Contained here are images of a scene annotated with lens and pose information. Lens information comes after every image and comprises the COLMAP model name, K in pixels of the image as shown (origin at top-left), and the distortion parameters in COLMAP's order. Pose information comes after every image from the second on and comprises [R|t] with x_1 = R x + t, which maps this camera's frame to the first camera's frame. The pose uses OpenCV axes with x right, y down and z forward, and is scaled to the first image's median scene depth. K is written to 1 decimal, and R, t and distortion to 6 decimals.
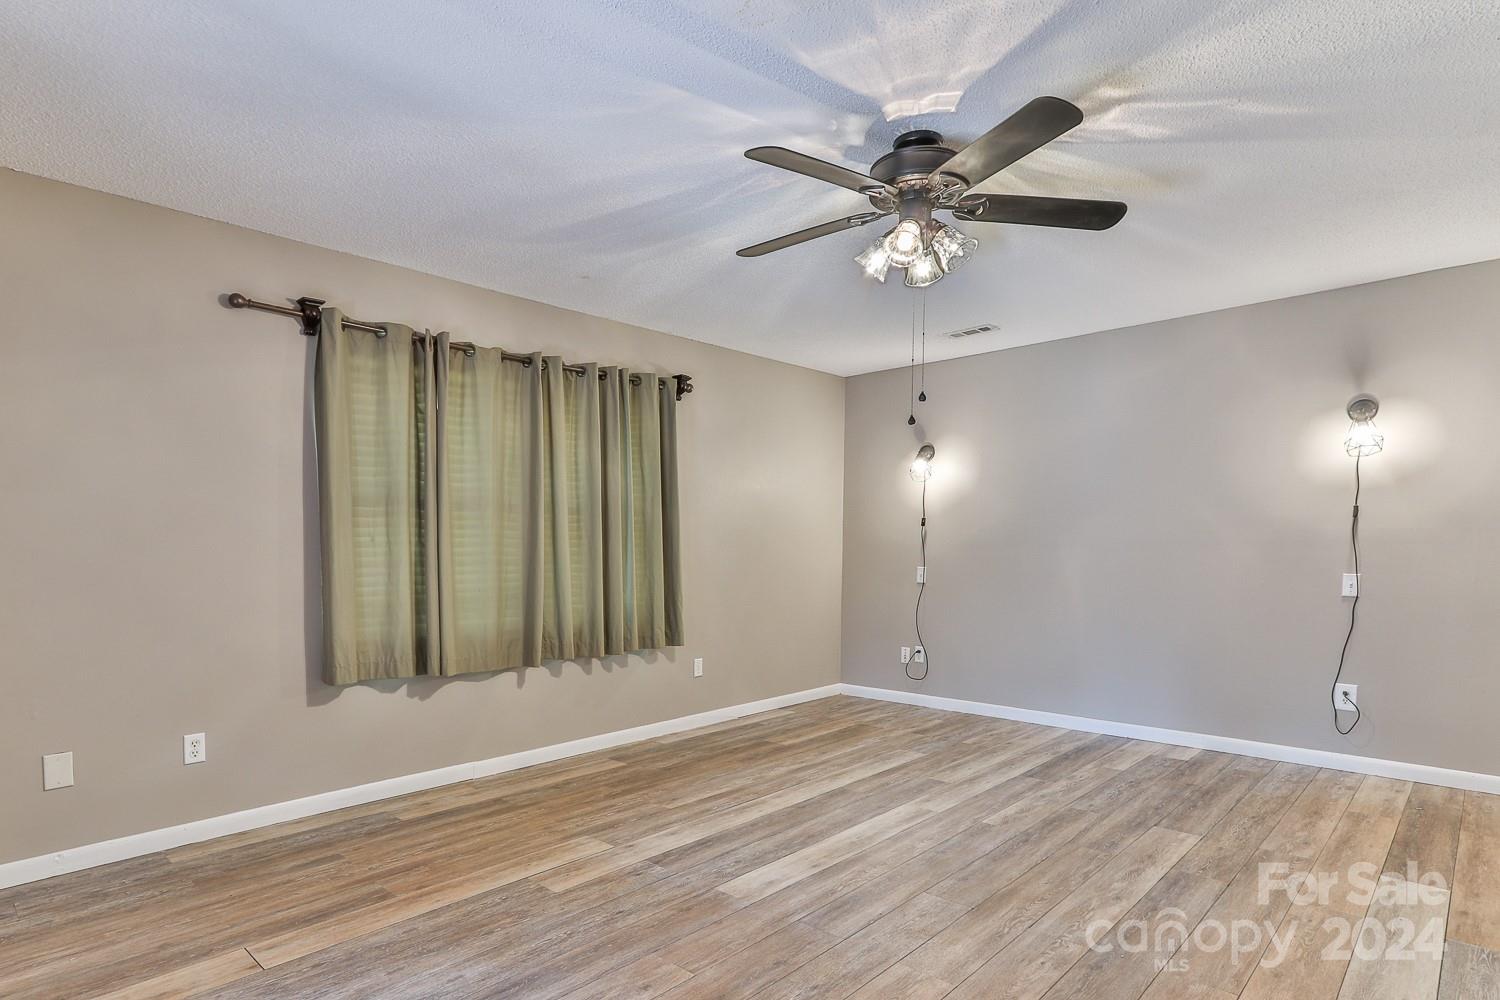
lens RADIAL K [[795.1, 0, 748.5], [0, 795.1, 590.7], [0, 0, 1]] dist [0.003337, 0.000417]
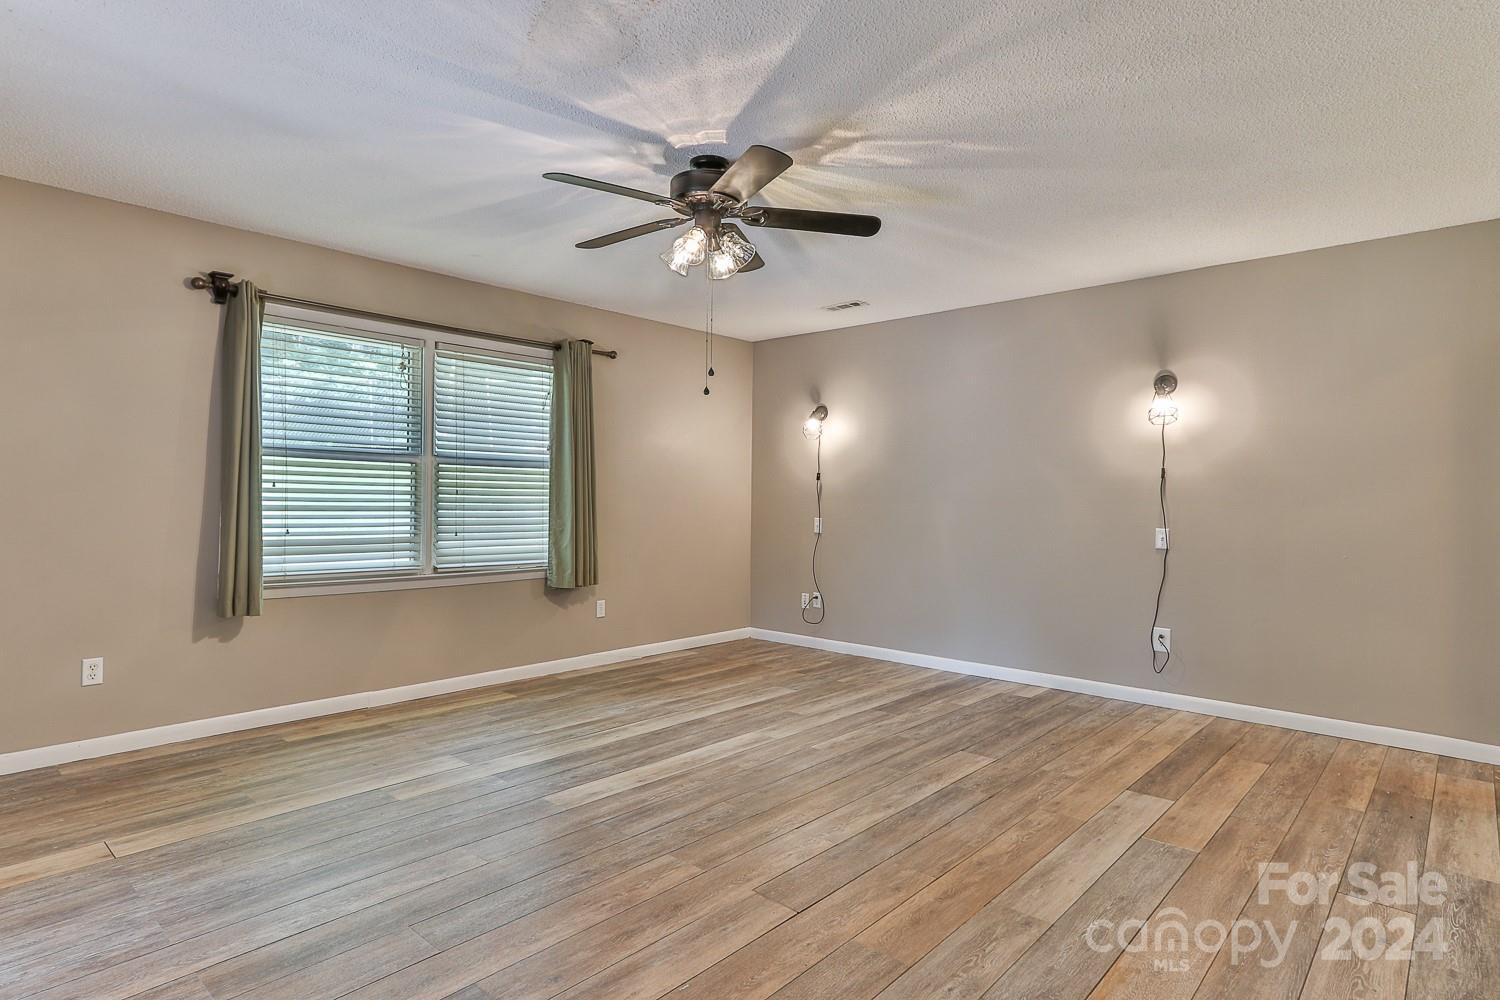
lens RADIAL K [[793.5, 0, 750.0], [0, 793.5, 500.0], [0, 0, 1]] dist [0.000182, 0.002377]
pose [[0.999737, 0.014277, 0.017924, 0.186857], [-0.013309, 0.998505, -0.053024, 0.006519], [-0.018654, 0.052771, 0.998432, -0.125784]]
